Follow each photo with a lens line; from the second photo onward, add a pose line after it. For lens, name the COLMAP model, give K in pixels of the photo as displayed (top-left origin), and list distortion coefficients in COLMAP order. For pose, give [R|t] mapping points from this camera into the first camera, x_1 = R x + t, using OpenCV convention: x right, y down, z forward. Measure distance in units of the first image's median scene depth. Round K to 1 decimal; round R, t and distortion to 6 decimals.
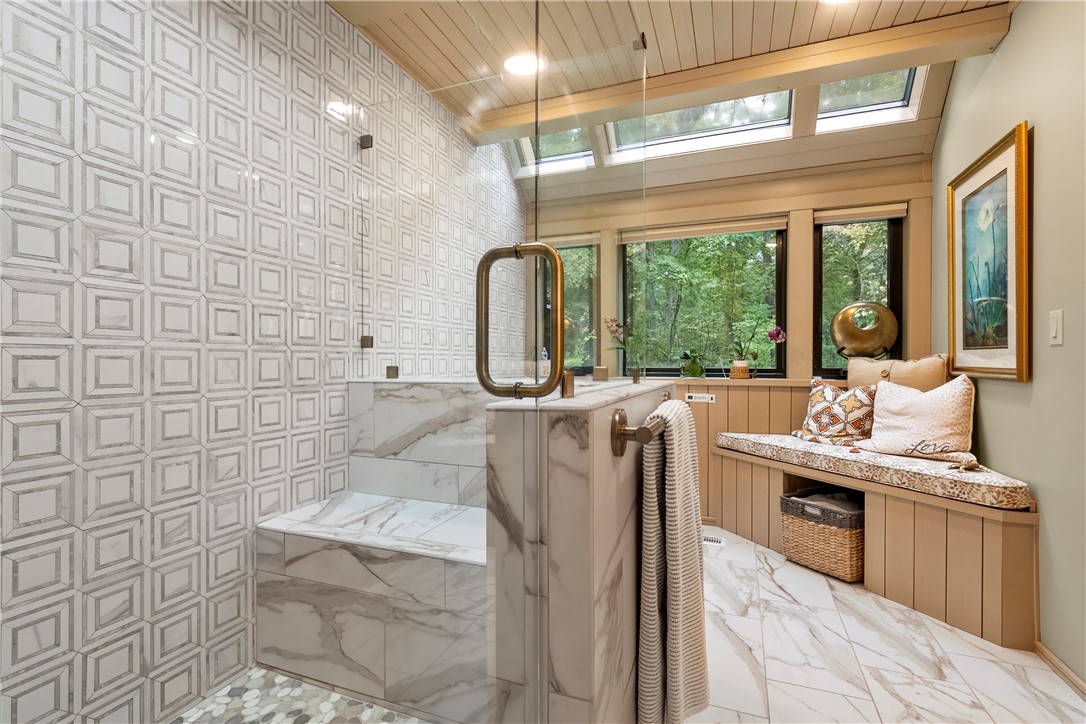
lens RADIAL K [[513.4, 0, 543.9], [0, 513.4, 363.7], [0, 0, 1]] dist [0.008510, -0.000968]
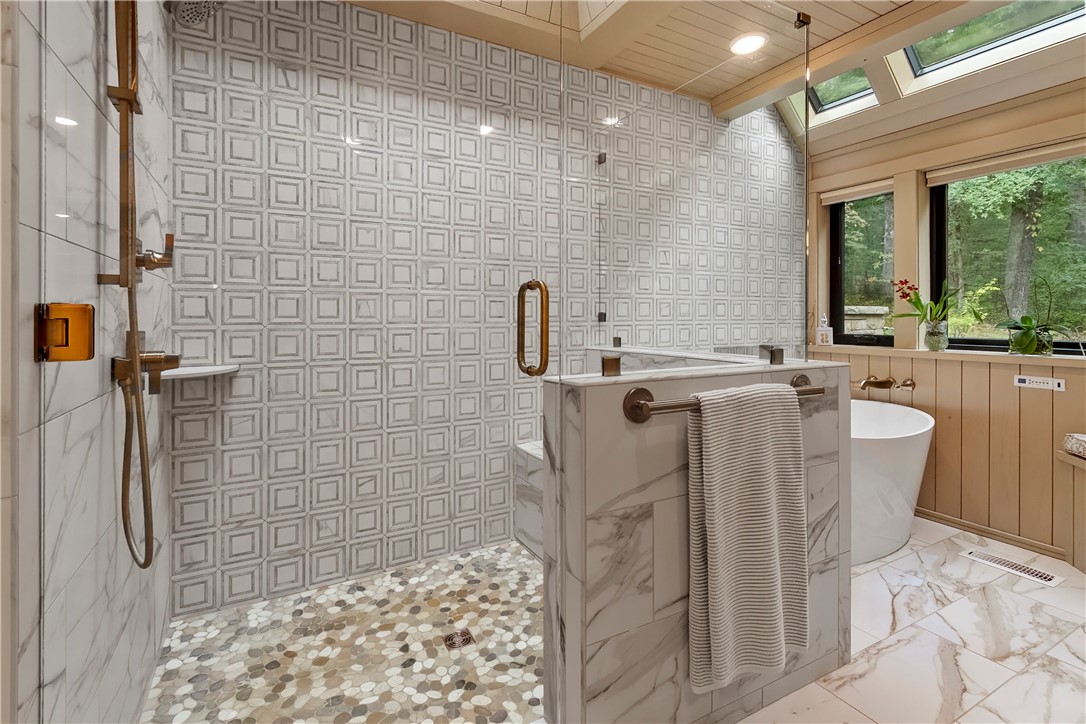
lens RADIAL K [[513.4, 0, 514.7], [0, 513.4, 319.8], [0, 0, 1]] dist [0.008510, -0.000968]
pose [[0.750254, -0.001939, -0.661147, 0.446293], [0.002146, 0.999998, -0.000498, -0.049041], [0.661146, -0.001045, 0.750257, -0.116148]]
